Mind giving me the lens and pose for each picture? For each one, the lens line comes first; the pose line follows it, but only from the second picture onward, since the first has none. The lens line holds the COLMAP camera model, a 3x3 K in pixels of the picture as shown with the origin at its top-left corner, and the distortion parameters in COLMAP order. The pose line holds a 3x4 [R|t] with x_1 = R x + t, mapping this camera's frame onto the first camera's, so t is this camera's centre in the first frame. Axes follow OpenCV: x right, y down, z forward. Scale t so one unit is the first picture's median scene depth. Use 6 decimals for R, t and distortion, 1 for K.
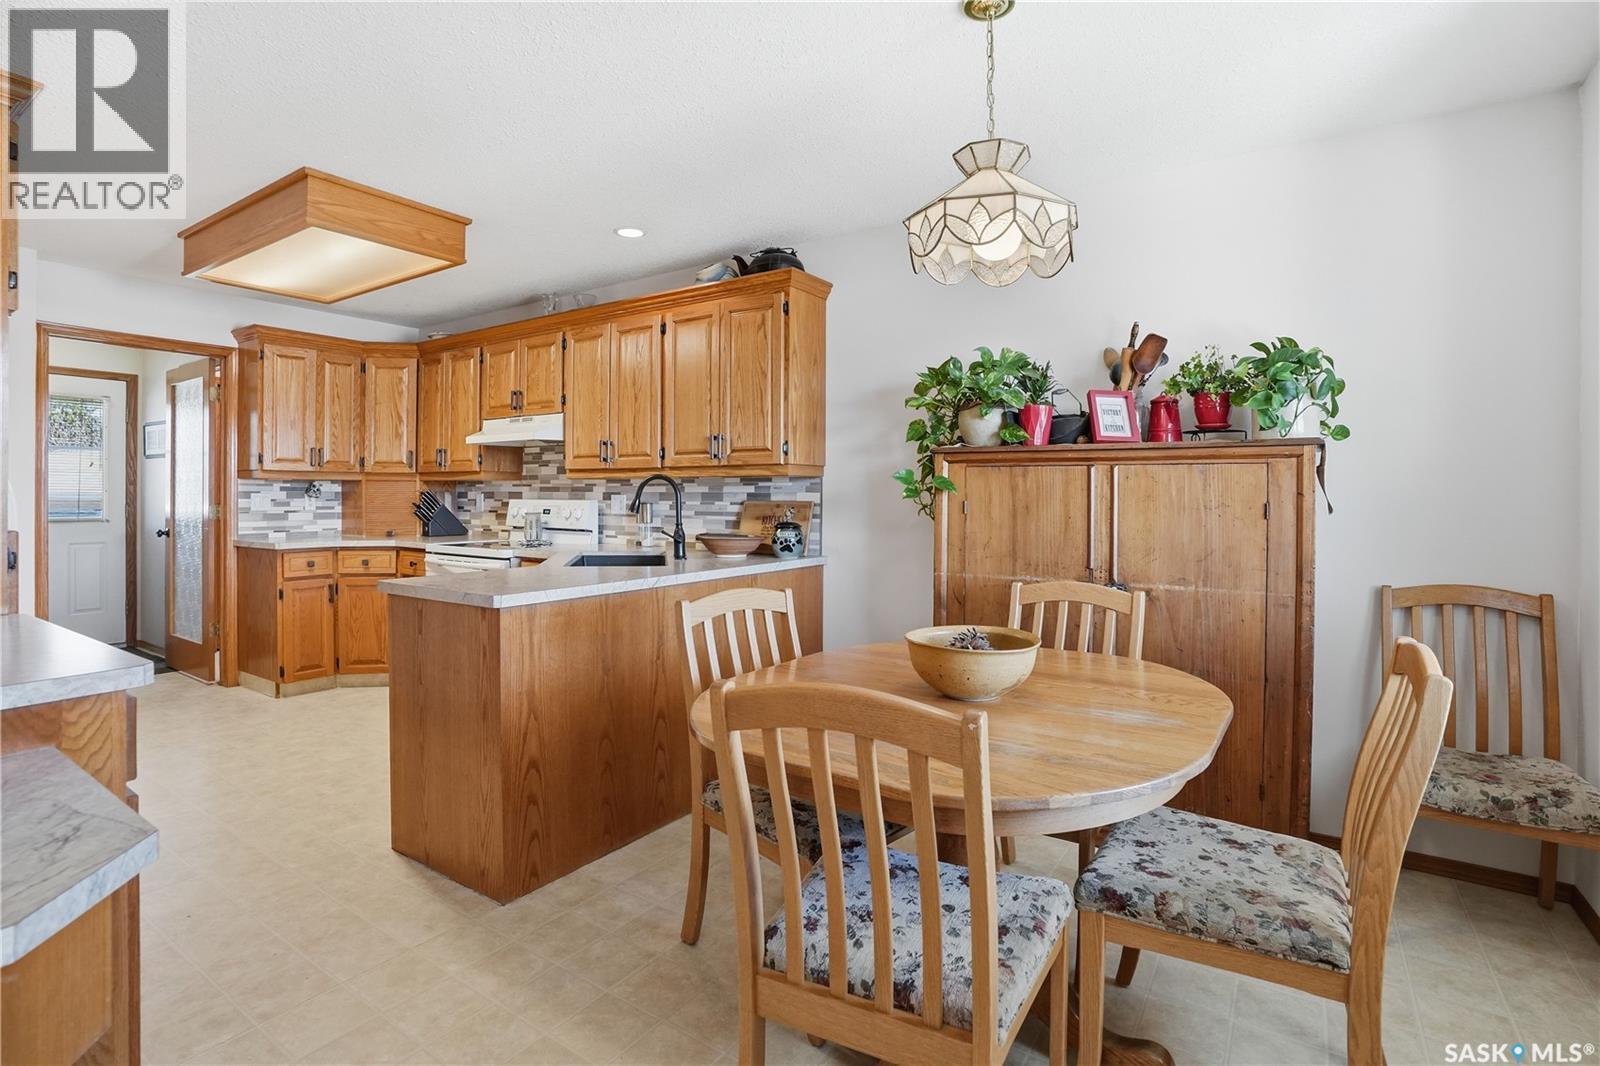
lens RADIAL K [[773.2, 0, 772.7], [0, 773.2, 489.5], [0, 0, 1]] dist [-0.033449, 0.000335]
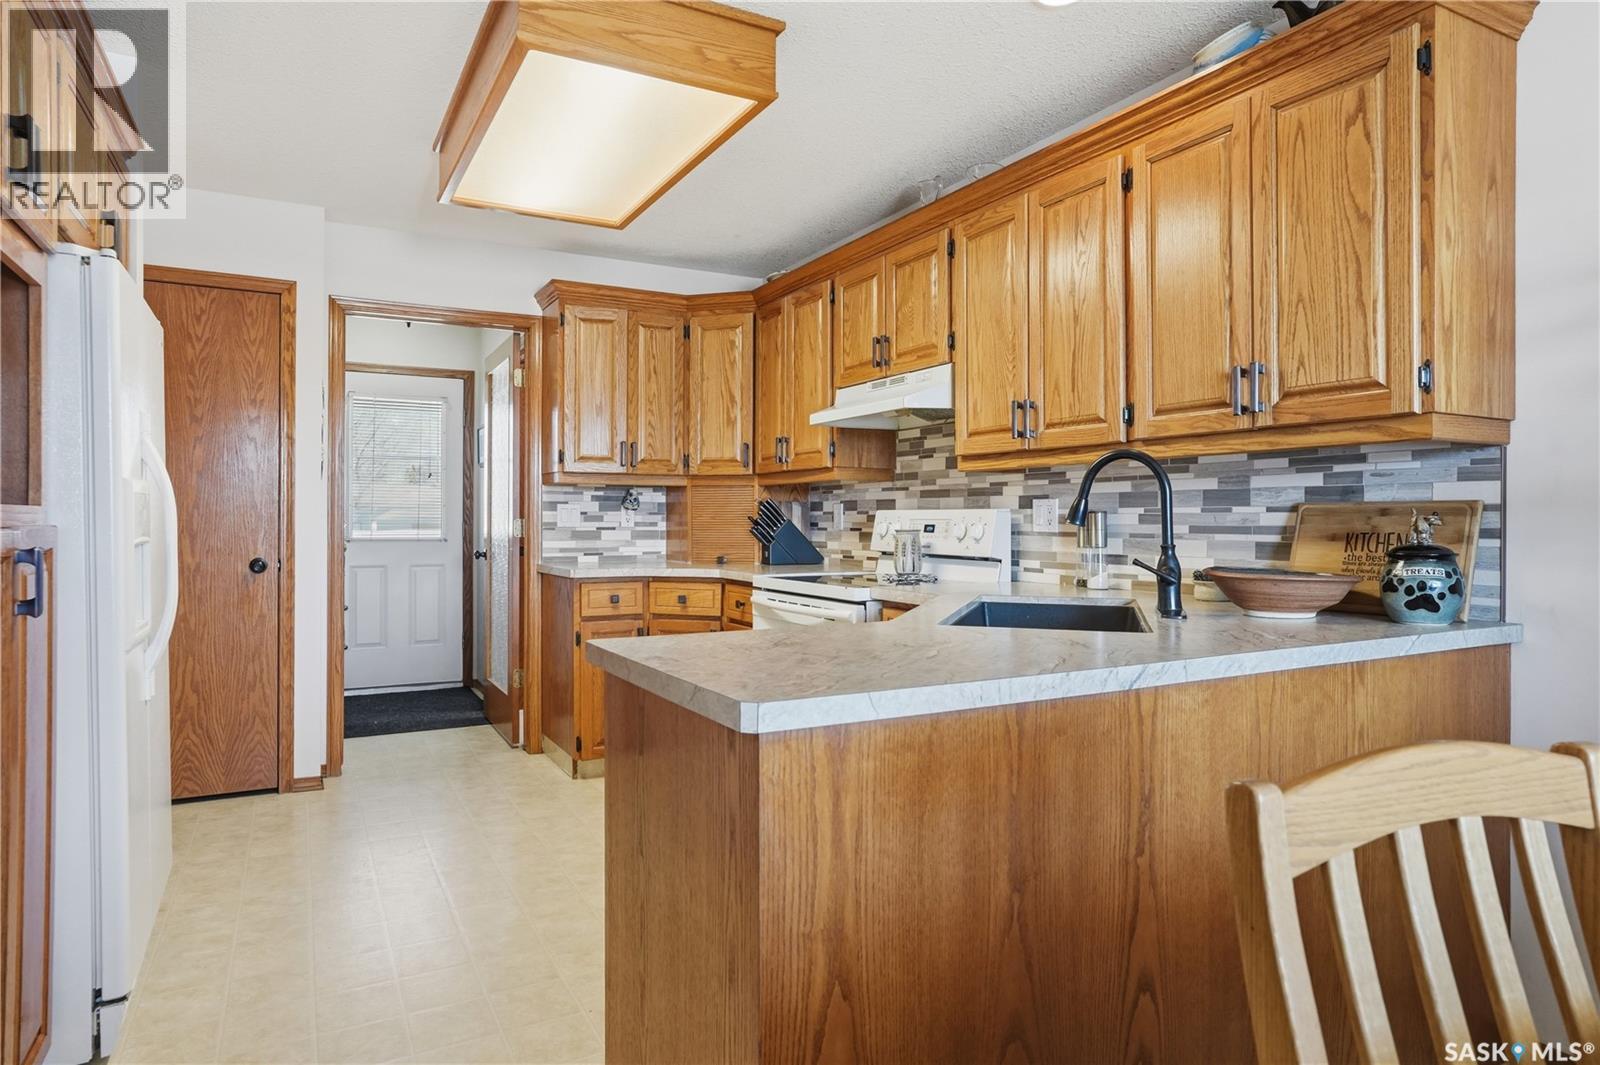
lens RADIAL K [[937.4, 0, 796.9], [0, 937.4, 509.7], [0, 0, 1]] dist [-0.038026, 0.002220]
pose [[0.898148, -0.005372, -0.439659, -0.056638], [0.002924, 0.999976, -0.006244, 0.018599], [0.439683, 0.004322, 0.898143, 0.277722]]
